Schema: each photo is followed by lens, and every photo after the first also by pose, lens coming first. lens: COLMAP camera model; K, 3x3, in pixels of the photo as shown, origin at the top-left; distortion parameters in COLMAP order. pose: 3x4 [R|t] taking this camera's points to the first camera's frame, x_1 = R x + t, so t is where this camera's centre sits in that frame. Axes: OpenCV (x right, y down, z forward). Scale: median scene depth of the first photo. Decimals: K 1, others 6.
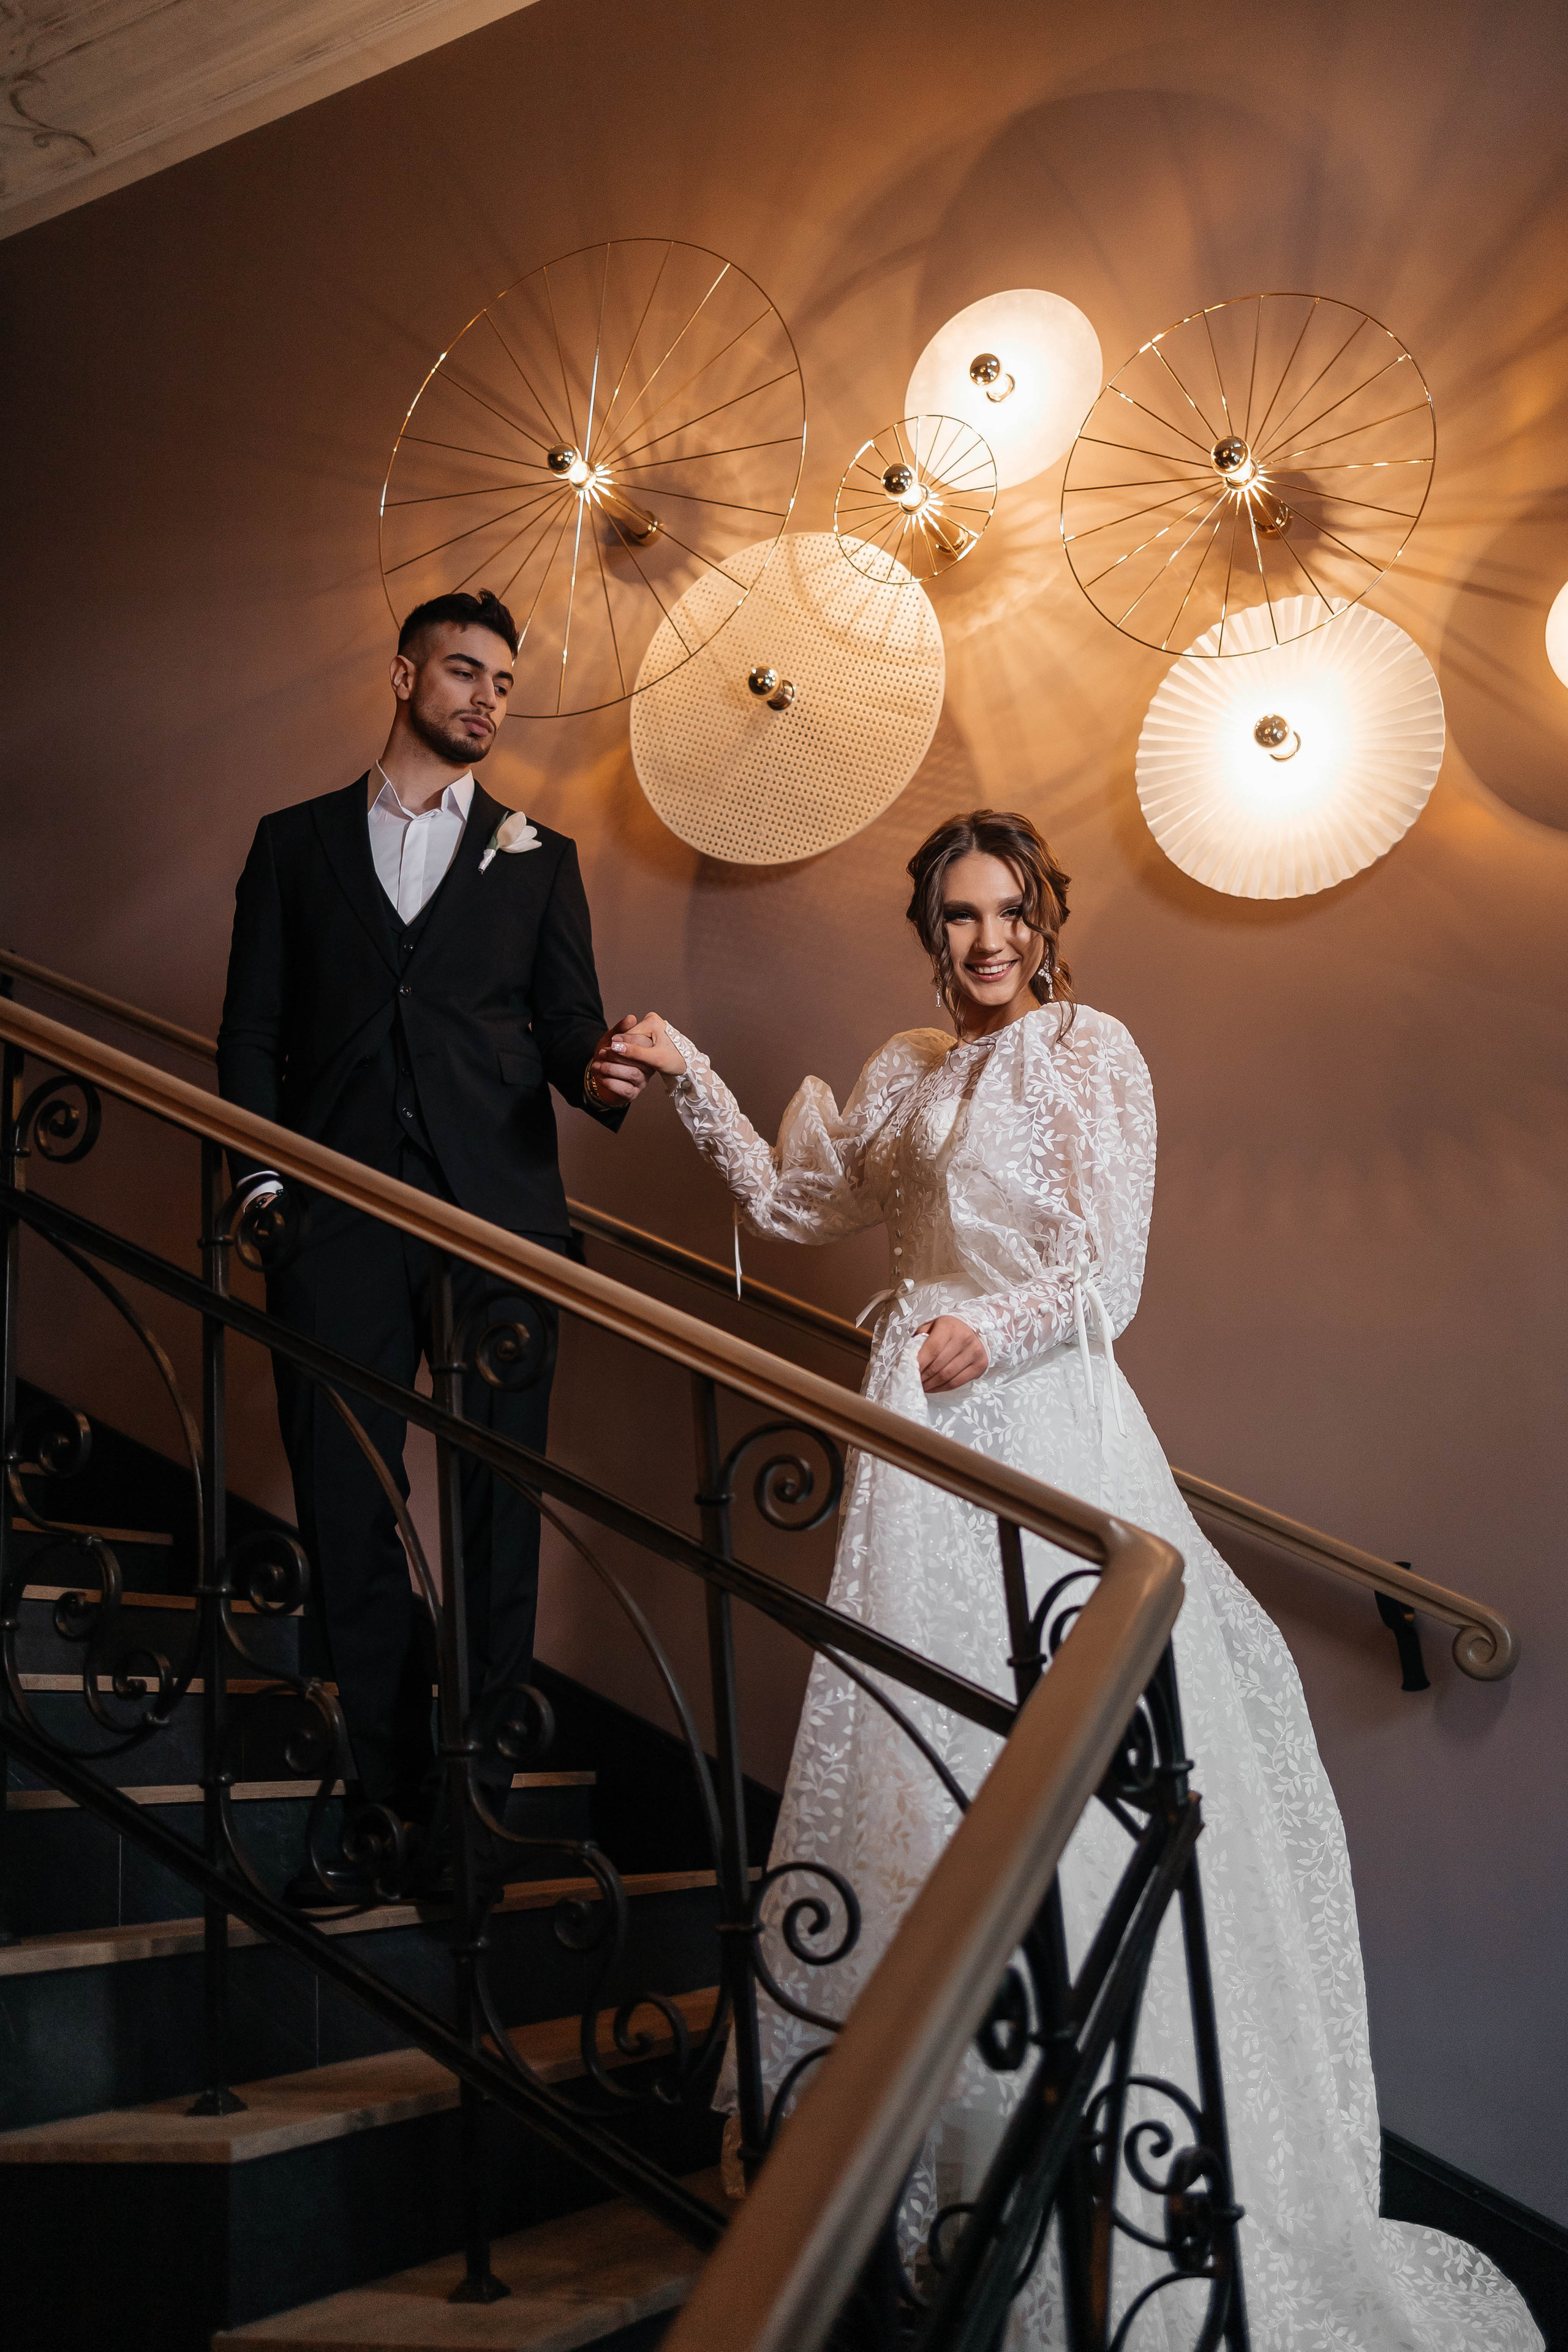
lens RADIAL K [[2357.7, 0, 795.2], [0, 2357.7, 1174.7], [0, 0, 1]] dist [0.017260, 0.000000]
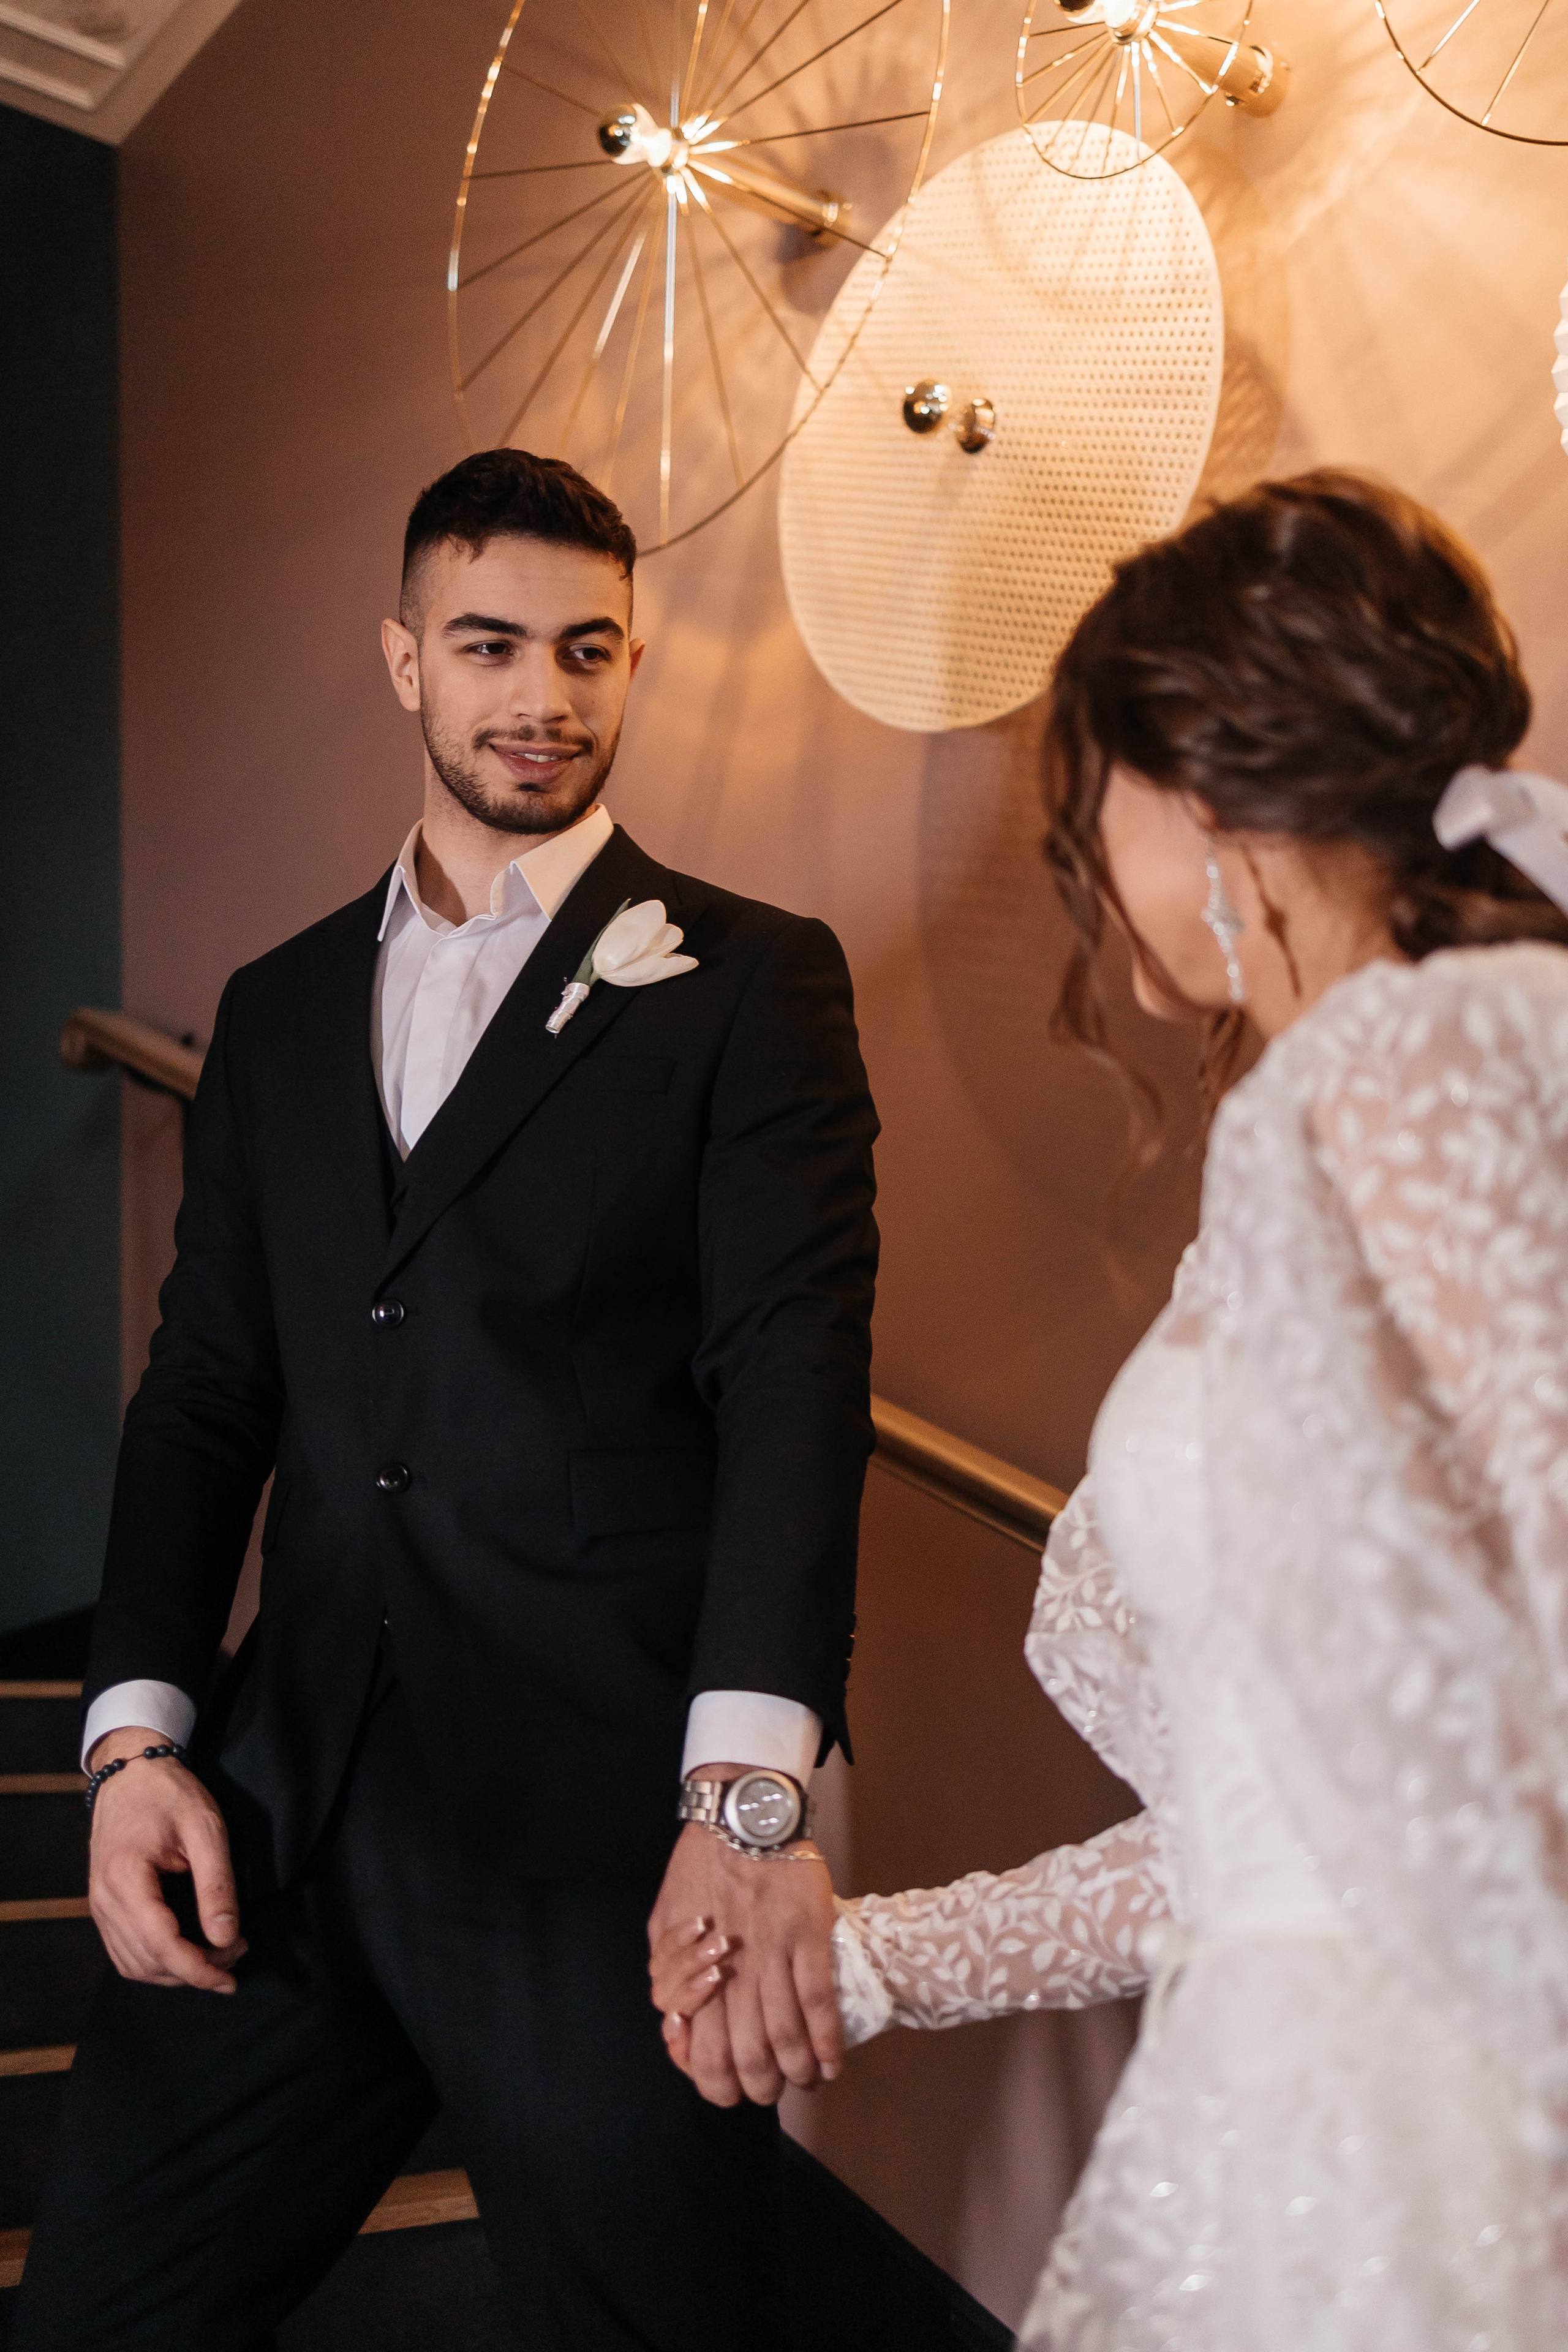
lens RADIAL K [[2631.0, 0, 796.3], [0, 2631.0, 1150.5], [0, 0, 1]] dist [0.008206, 0.000000]
pose [[0.915742, -0.120876, -0.383153, 0.180899], [0.119538, 0.992452, -0.027397, -0.017372], [0.383572, -0.020712, 0.923279, 0.400155]]
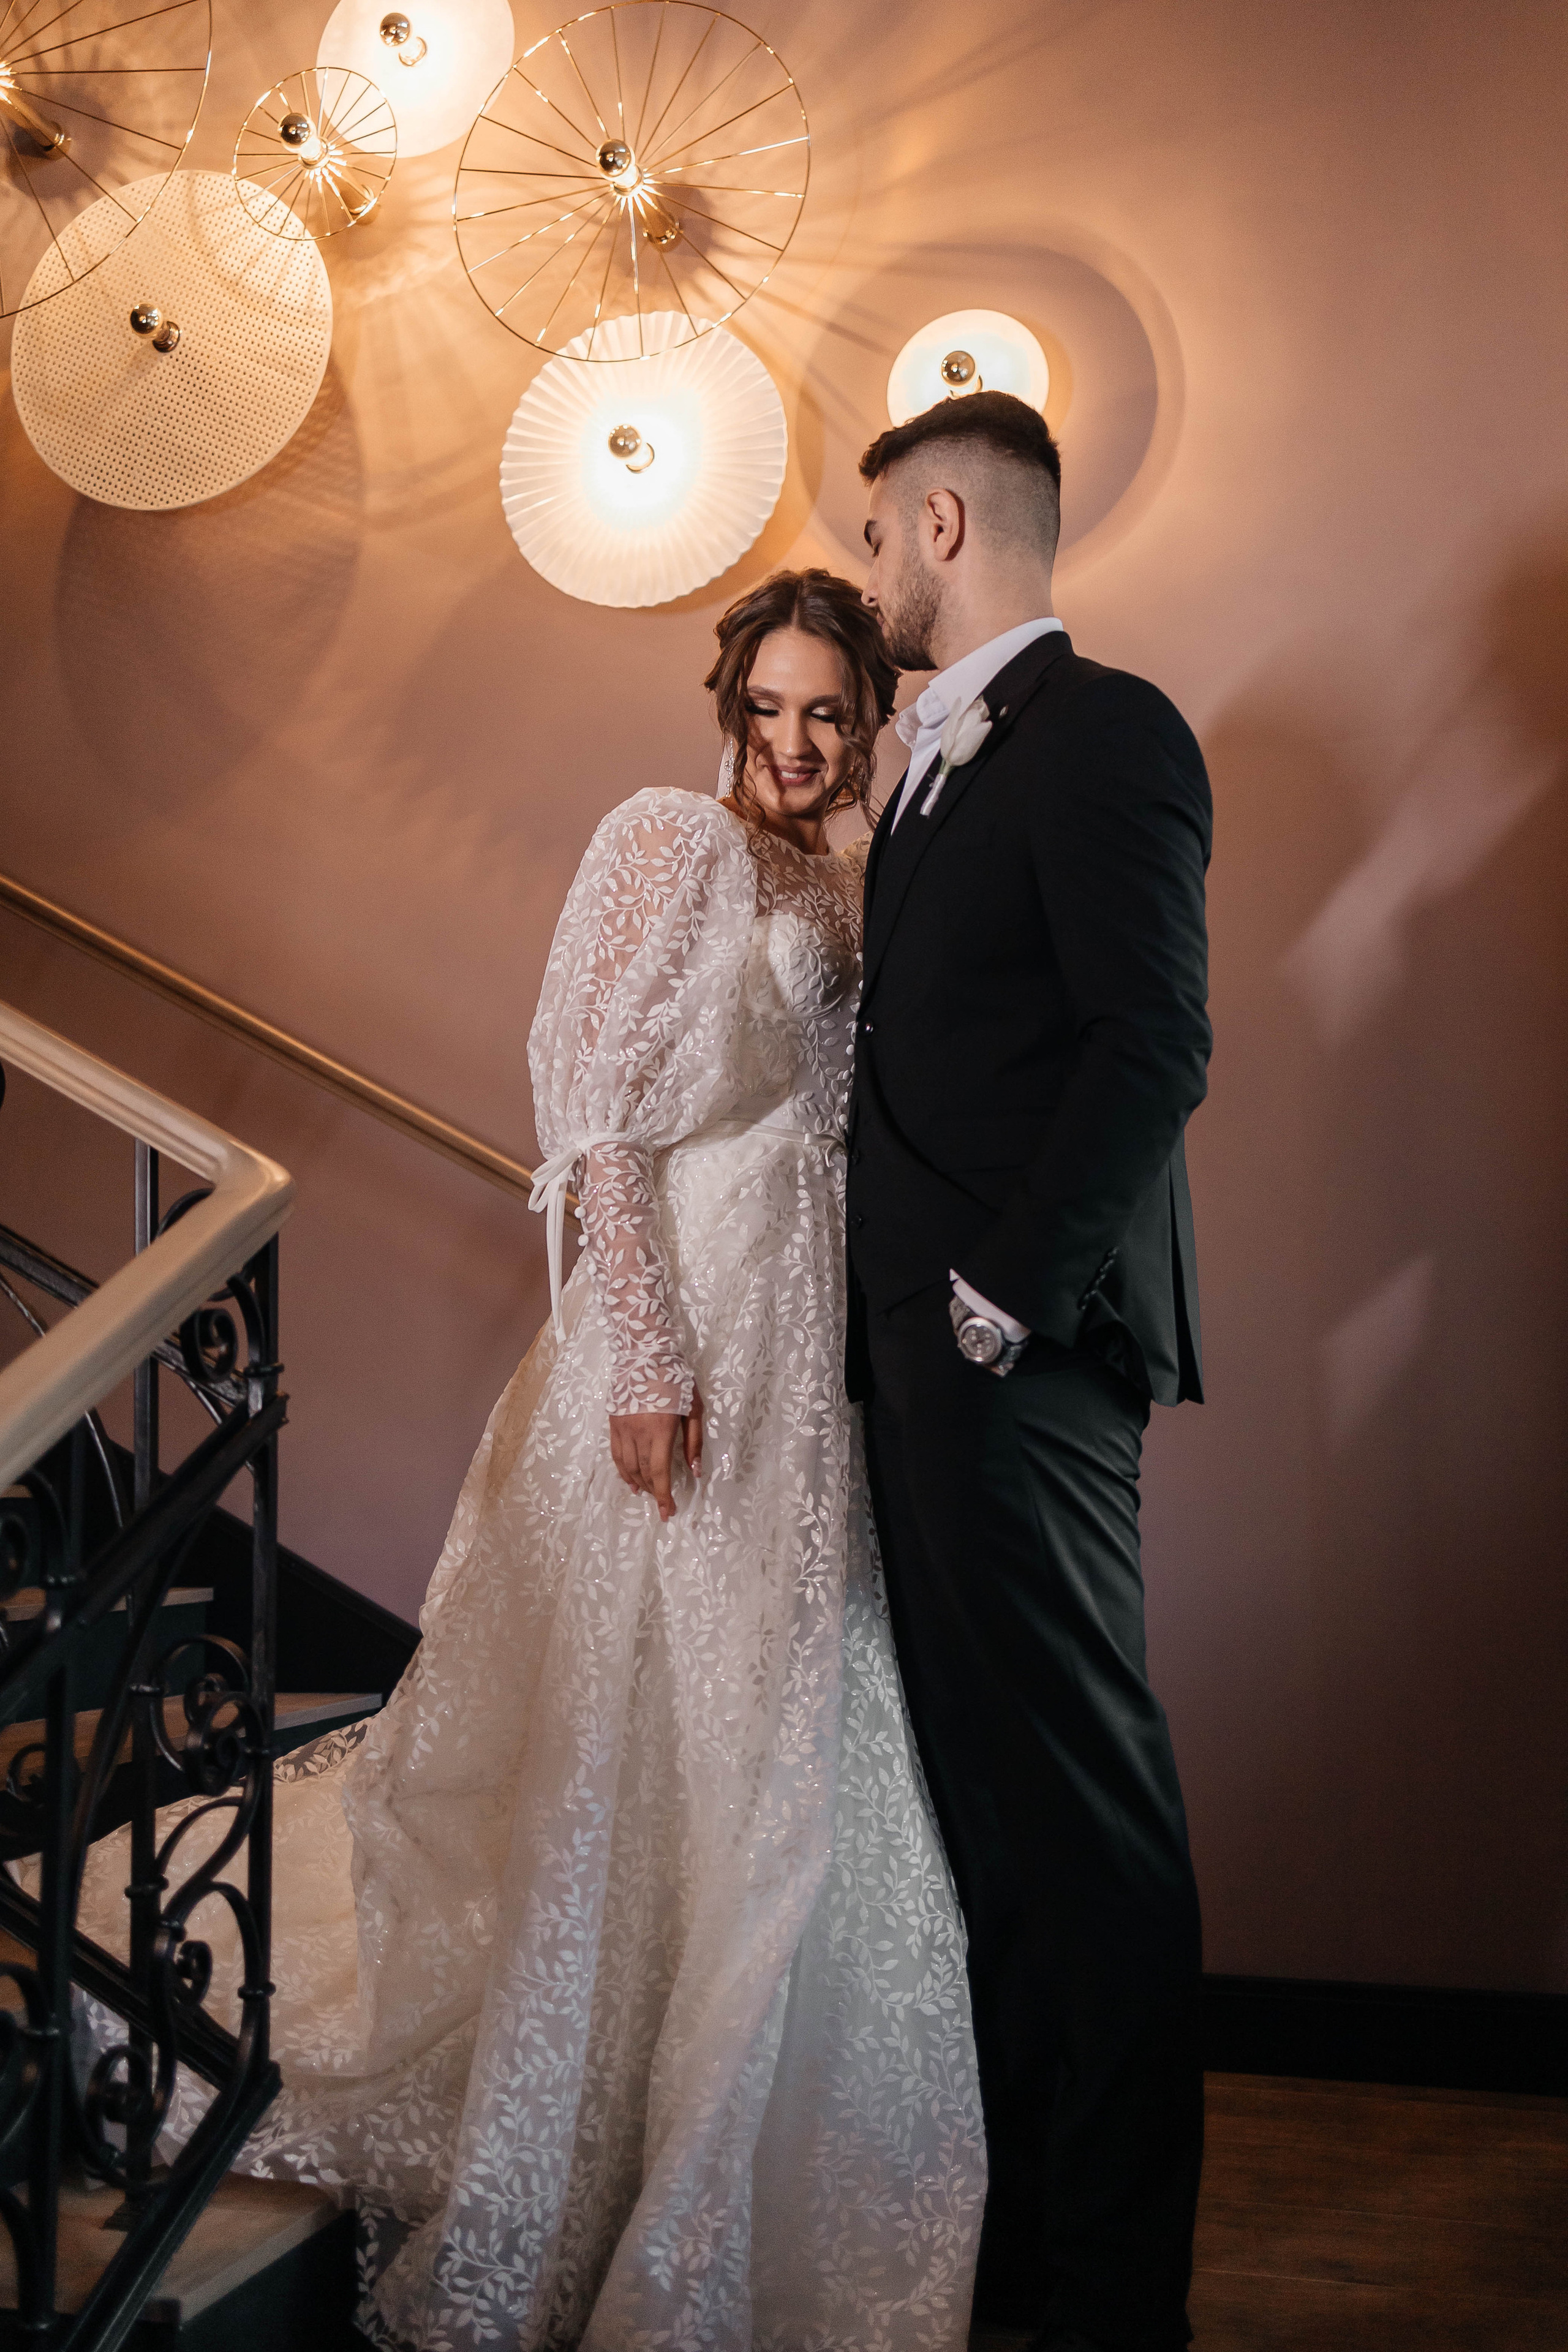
lens RADIAL K [[2357.7, 0, 797.6], [0, 2357.7, 1156.4], [0, 0, 1]] dist [0.017260, 0.000000]
pose [[0.978798, 0.081358, 0.187976, 0.096304], [-0.102165, 0.989339, 0.103783, 0.006406], [-0.177528, -0.120787, 0.976675, -0.056241]]
